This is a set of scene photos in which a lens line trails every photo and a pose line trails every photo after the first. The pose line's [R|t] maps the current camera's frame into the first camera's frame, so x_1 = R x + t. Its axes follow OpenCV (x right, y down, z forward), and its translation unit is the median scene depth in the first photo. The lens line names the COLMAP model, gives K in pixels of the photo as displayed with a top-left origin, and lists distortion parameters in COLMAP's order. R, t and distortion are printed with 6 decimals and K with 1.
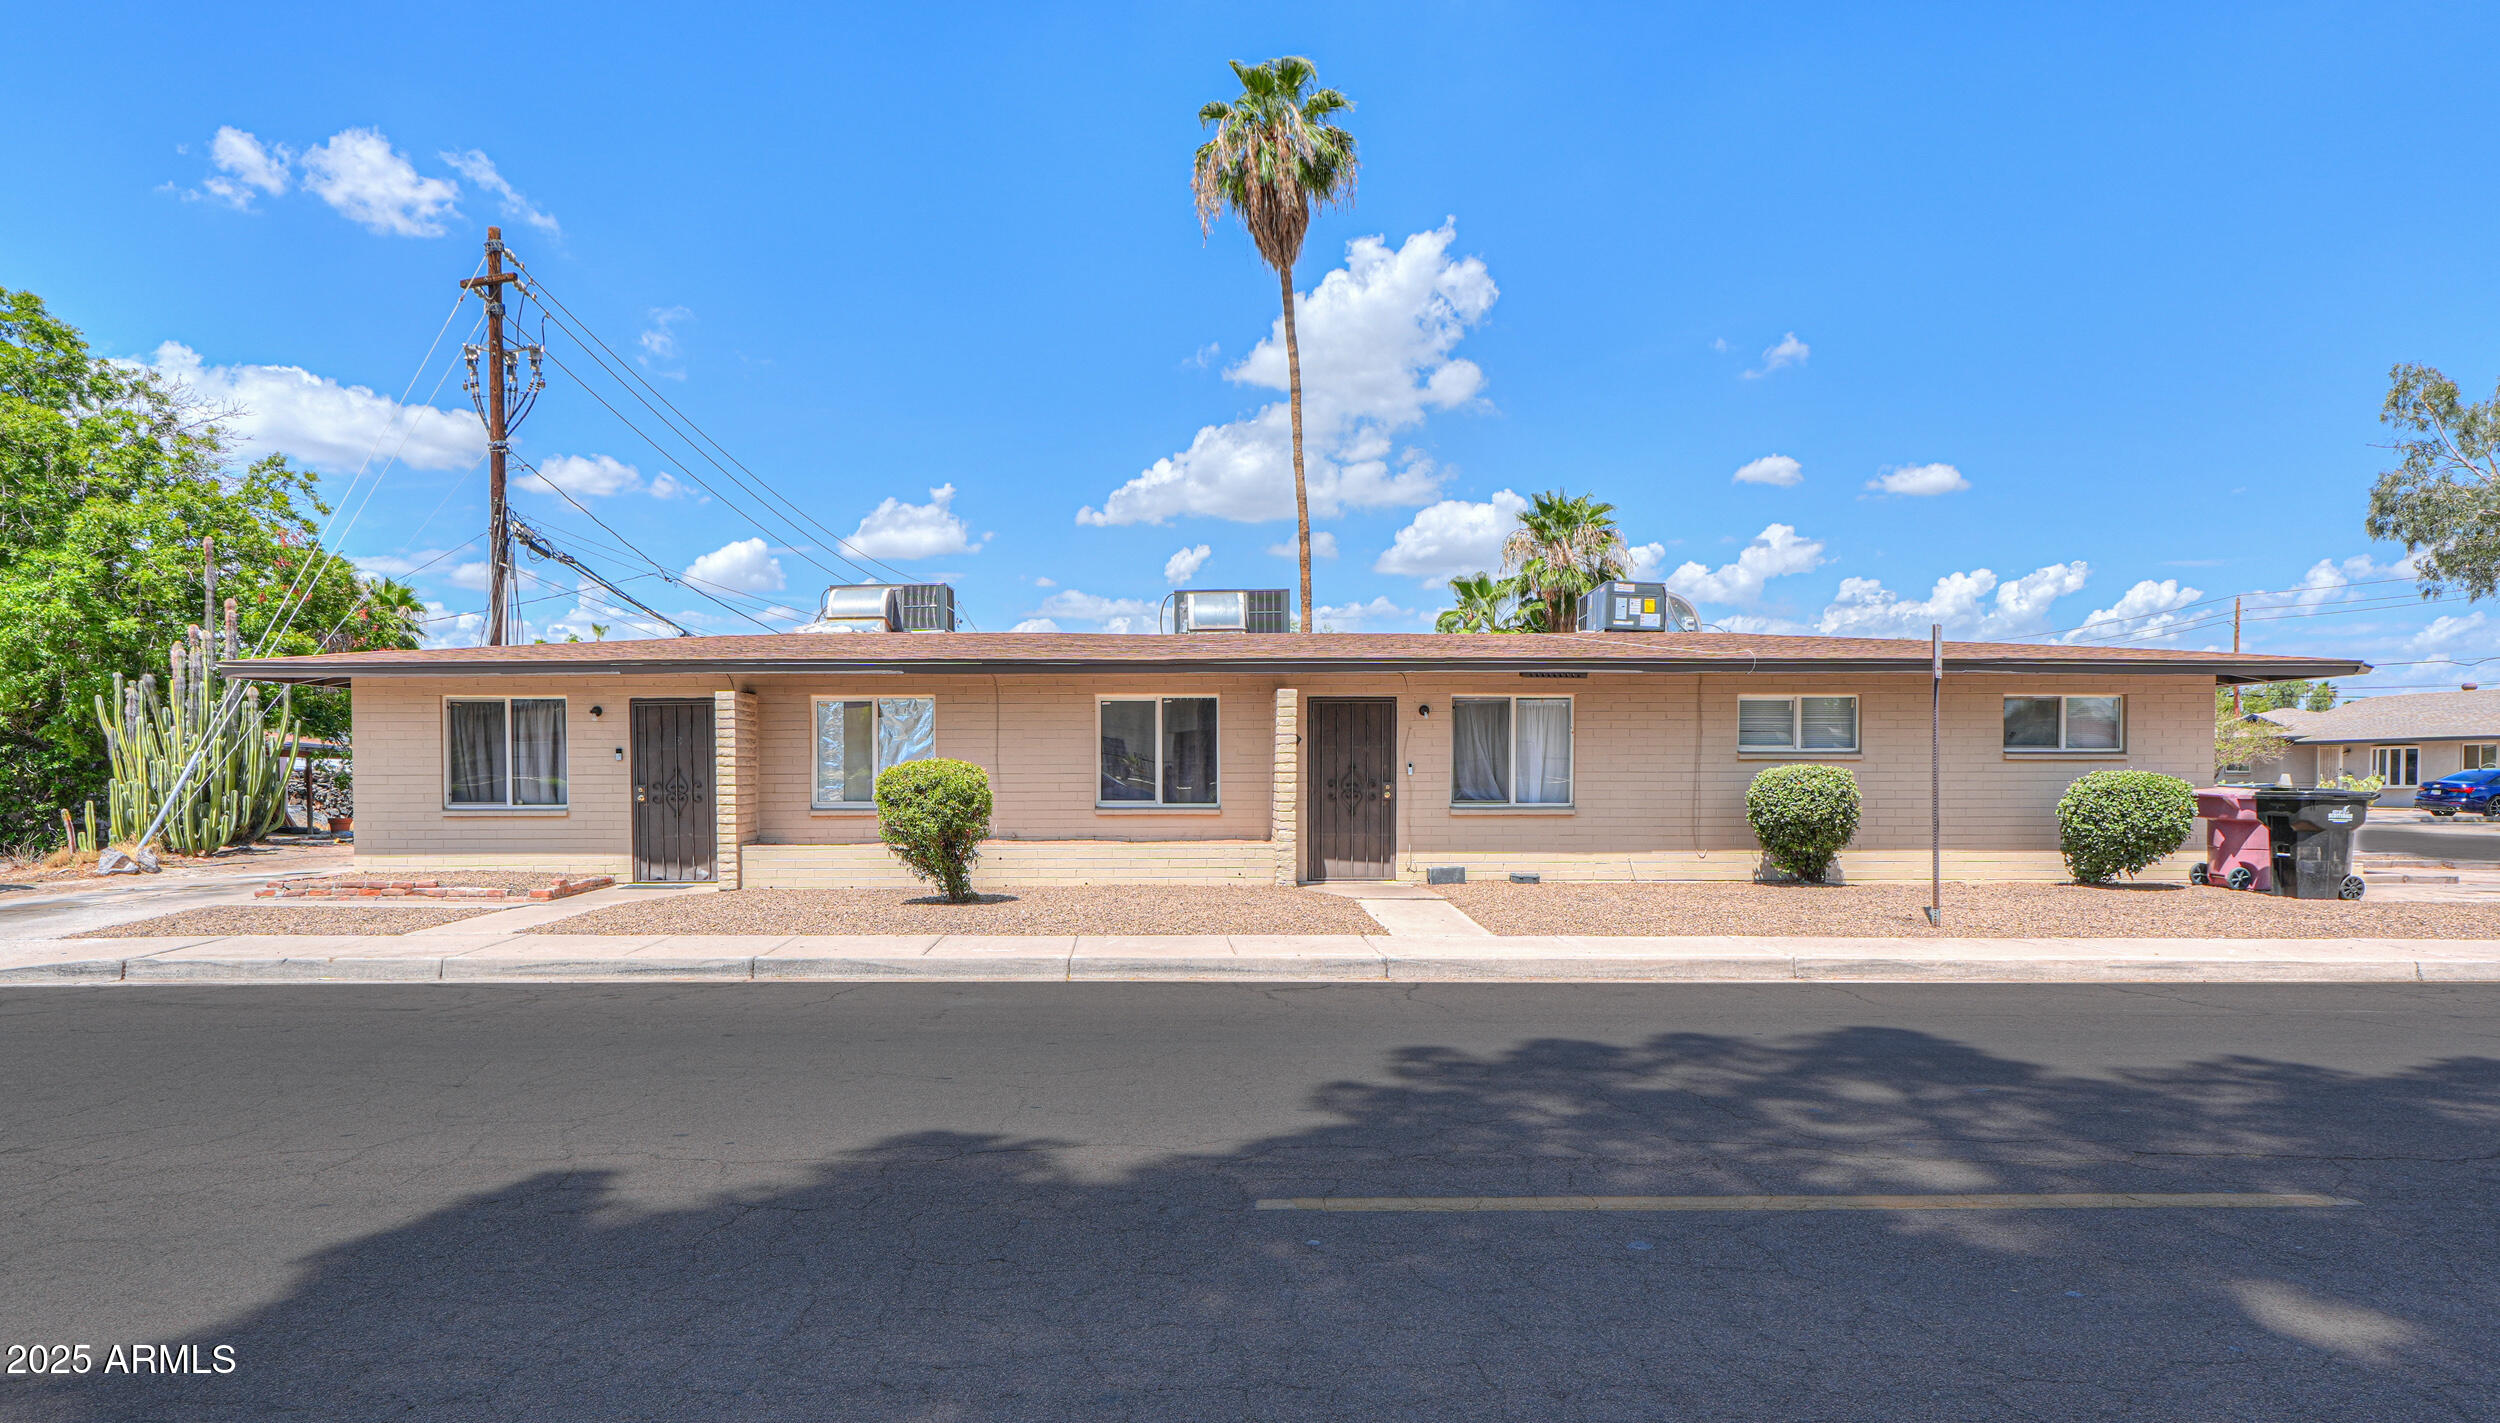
lens RADIAL K [[1617.3, 0, 1251.7], [0, 1617.3, 787.5], [0, 0, 1]] dist [-0.000722, 0.000040]
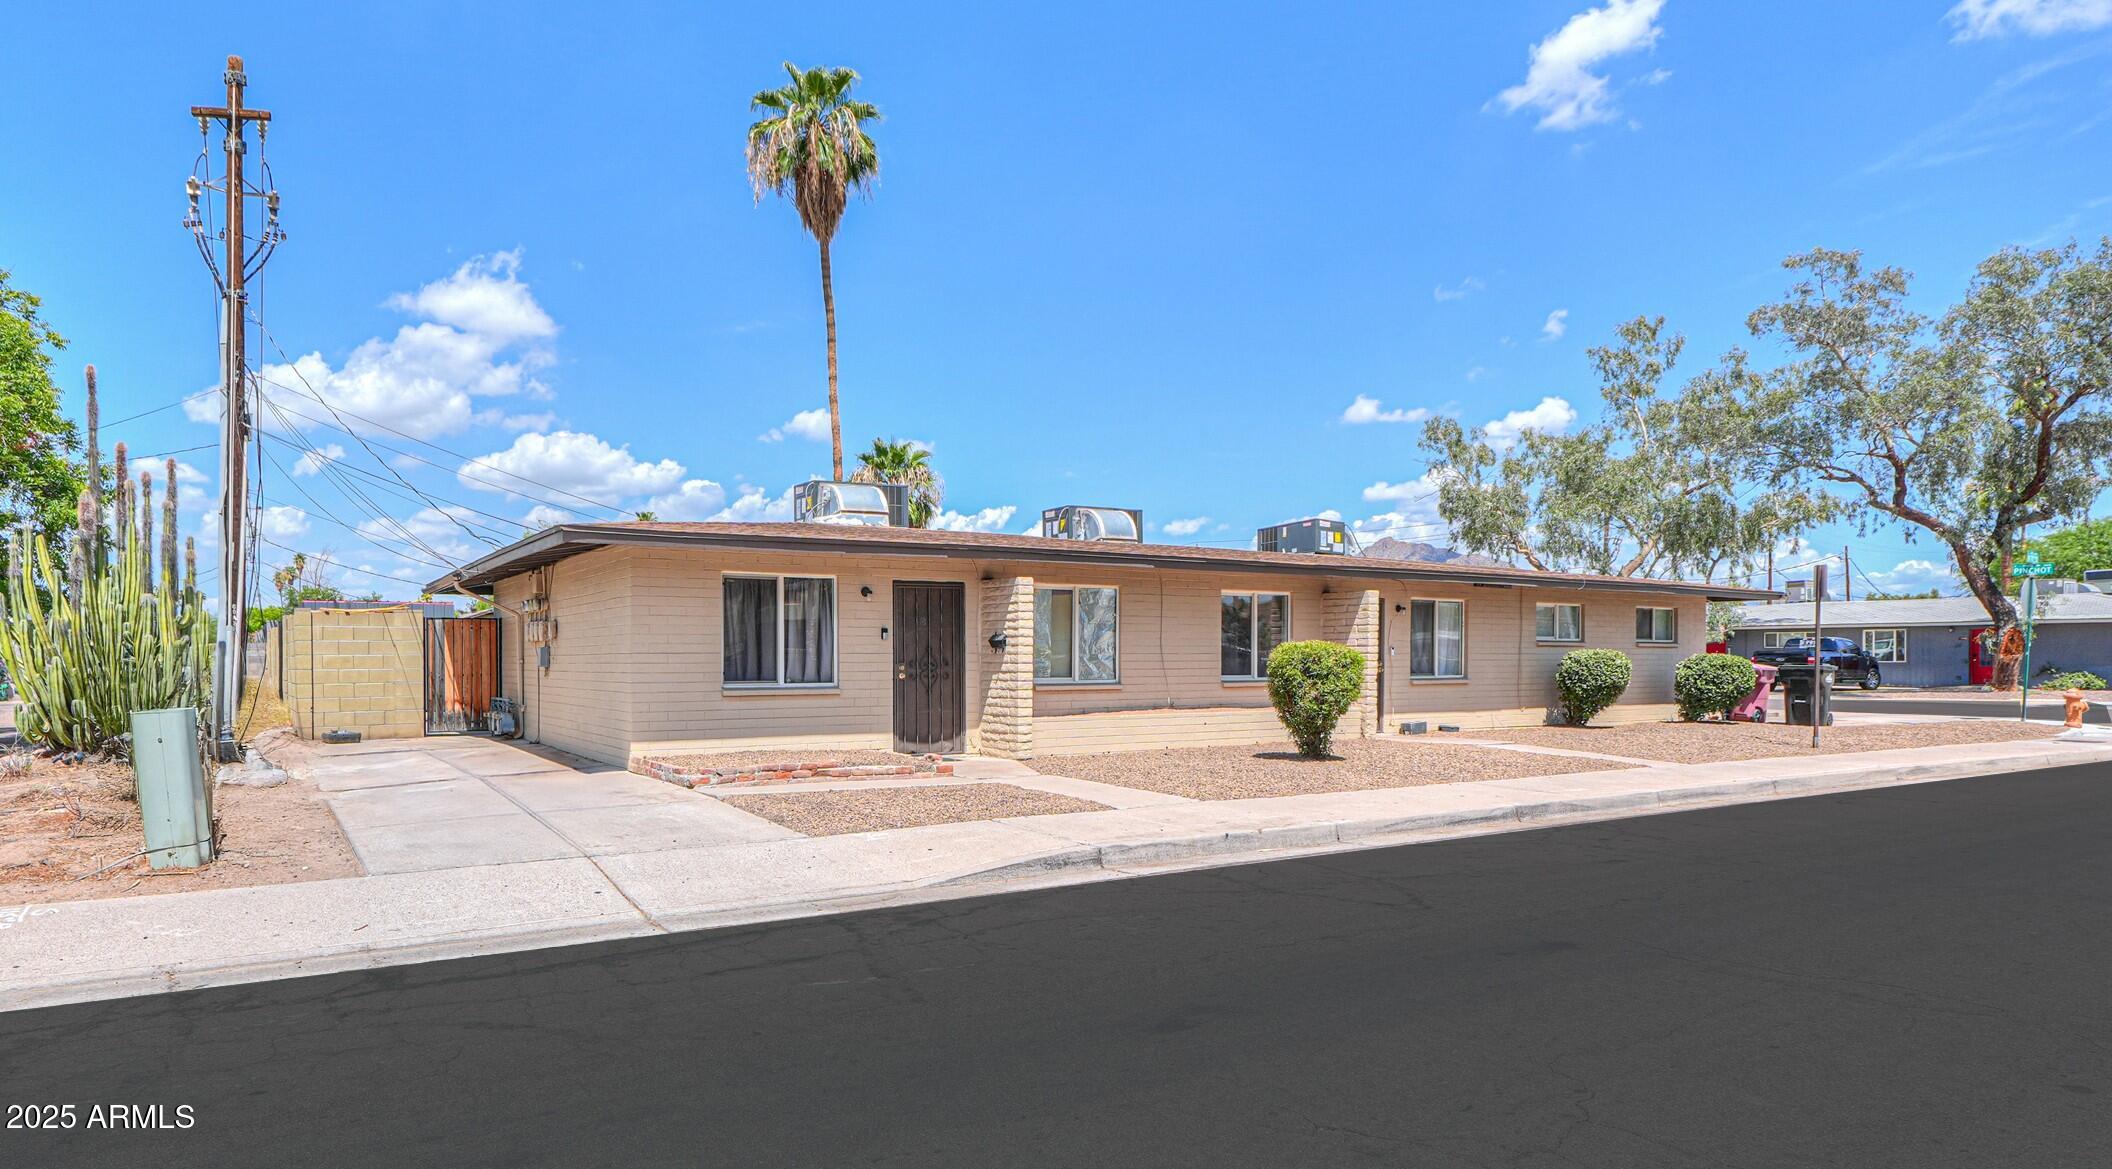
lens RADIAL K [[1229.9, 0, 1062.4], [0, 1229.9, 684.5], [0, 0, 1]] dist [-0.001876, -0.000726]
pose [[0.854315, -0.011003, 0.519640, -0.691675], [0.004836, 0.999901, 0.013223, 0.002150], [-0.519733, -0.008784, 0.854283, 0.261276]]
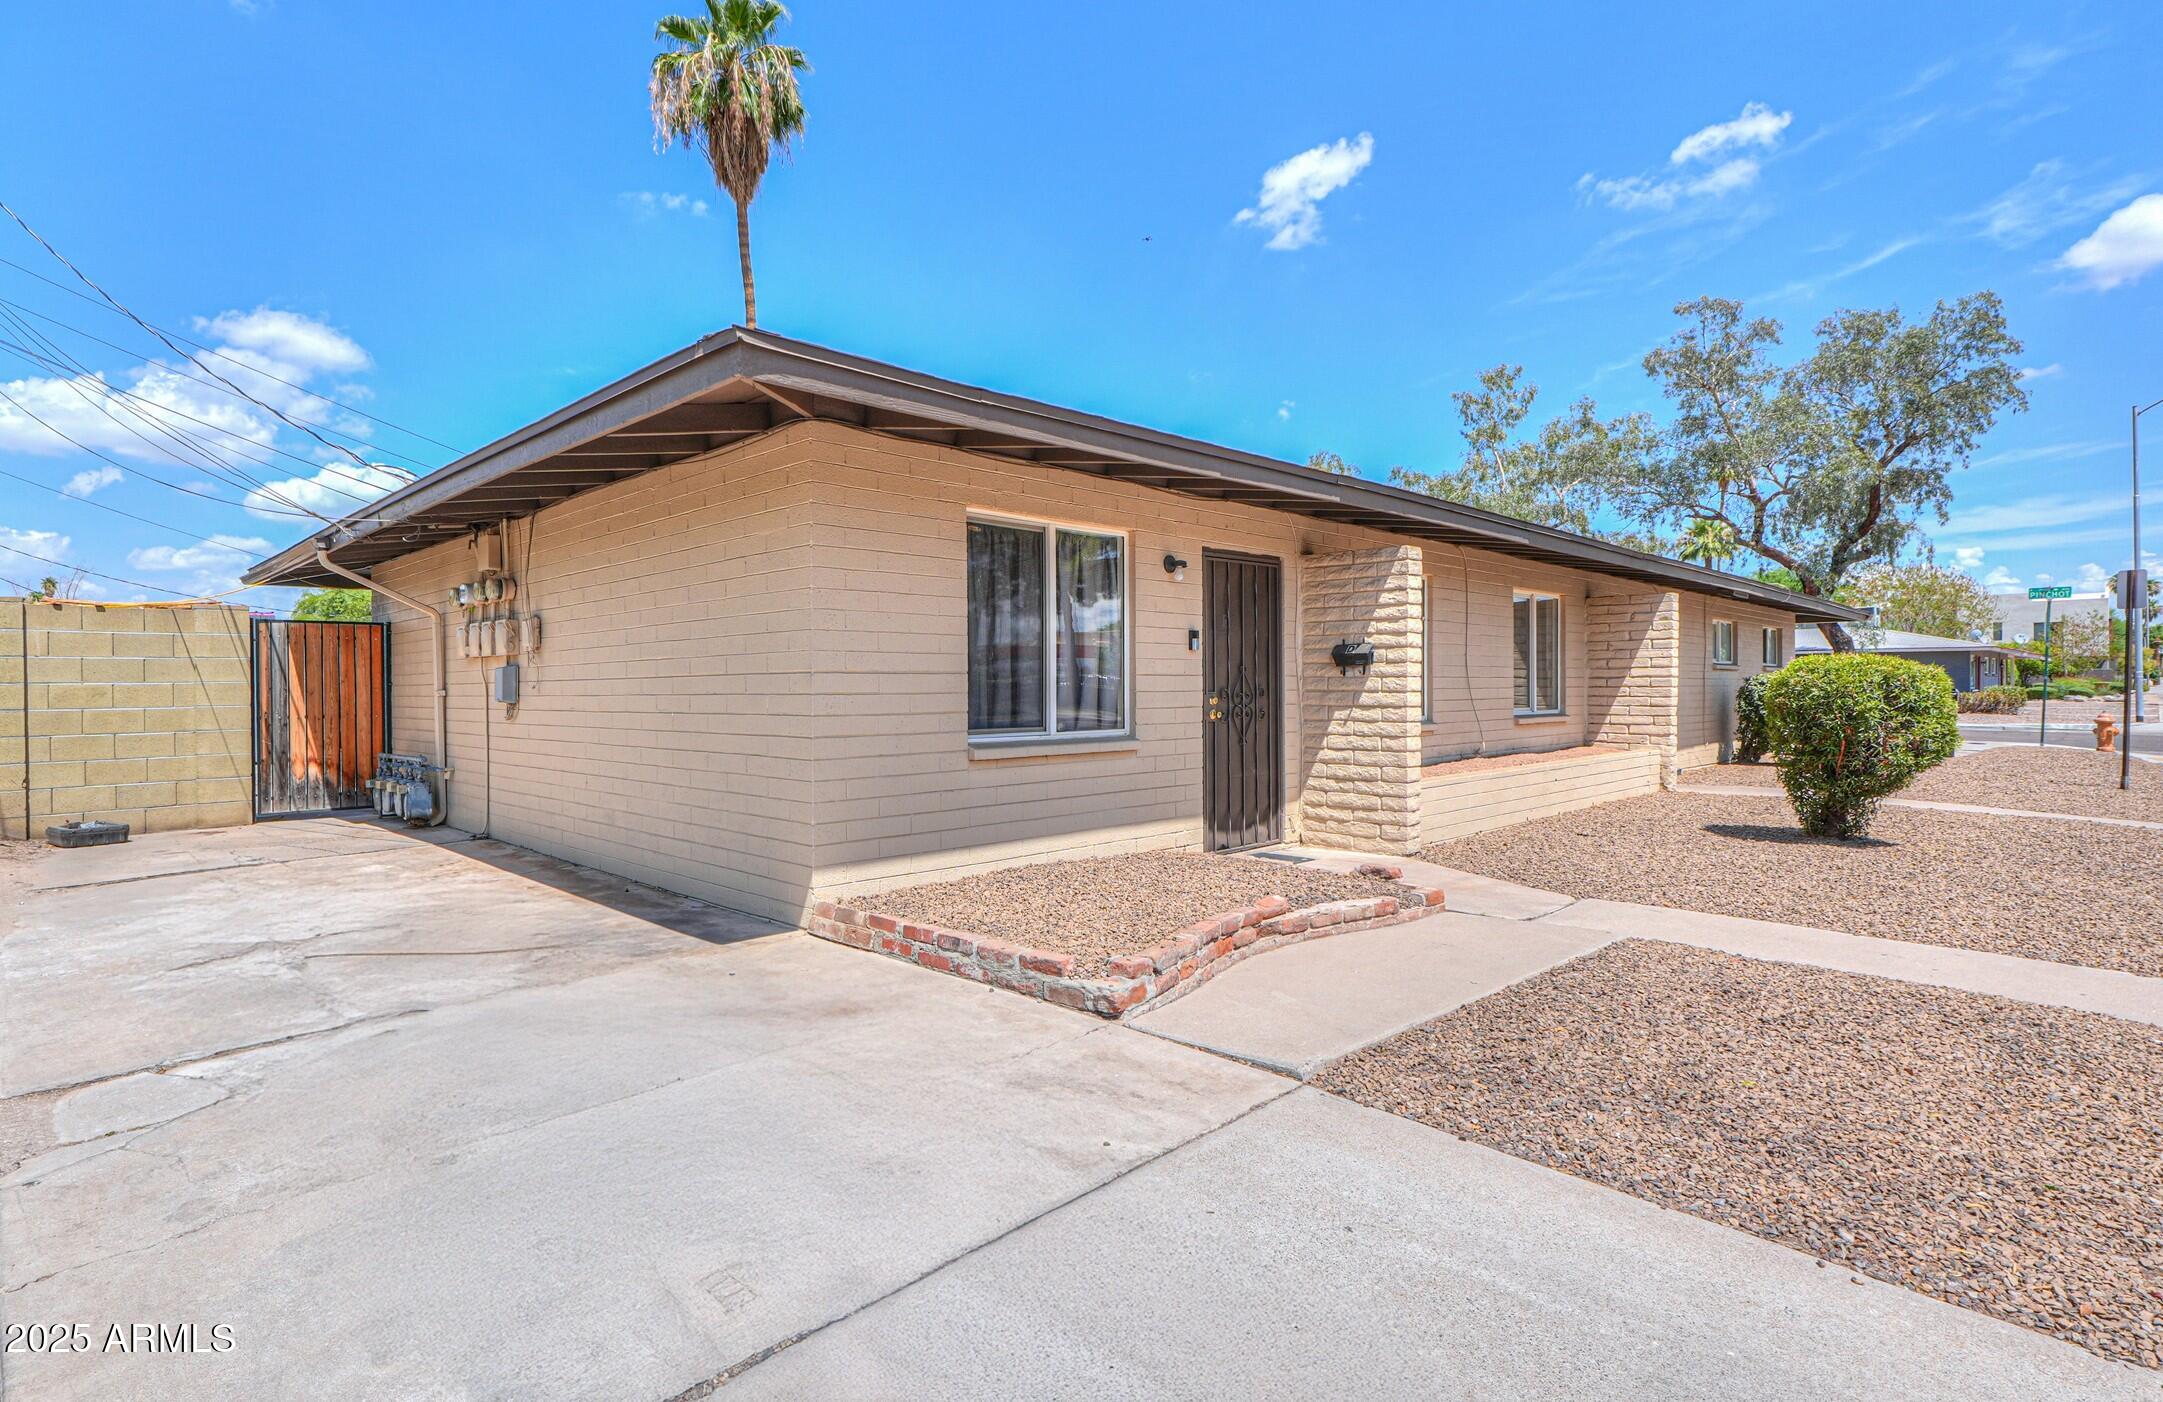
lens RADIAL K [[1119.4, 0, 1081.5], [0, 1119.4, 701.0], [0, 0, 1]] dist [0.000256, -0.000210]
pose [[0.742439, -0.010637, 0.669830, -0.679547], [0.010320, 0.999937, 0.004441, -0.000778], [-0.669835, 0.003616, 0.742502, 0.714677]]
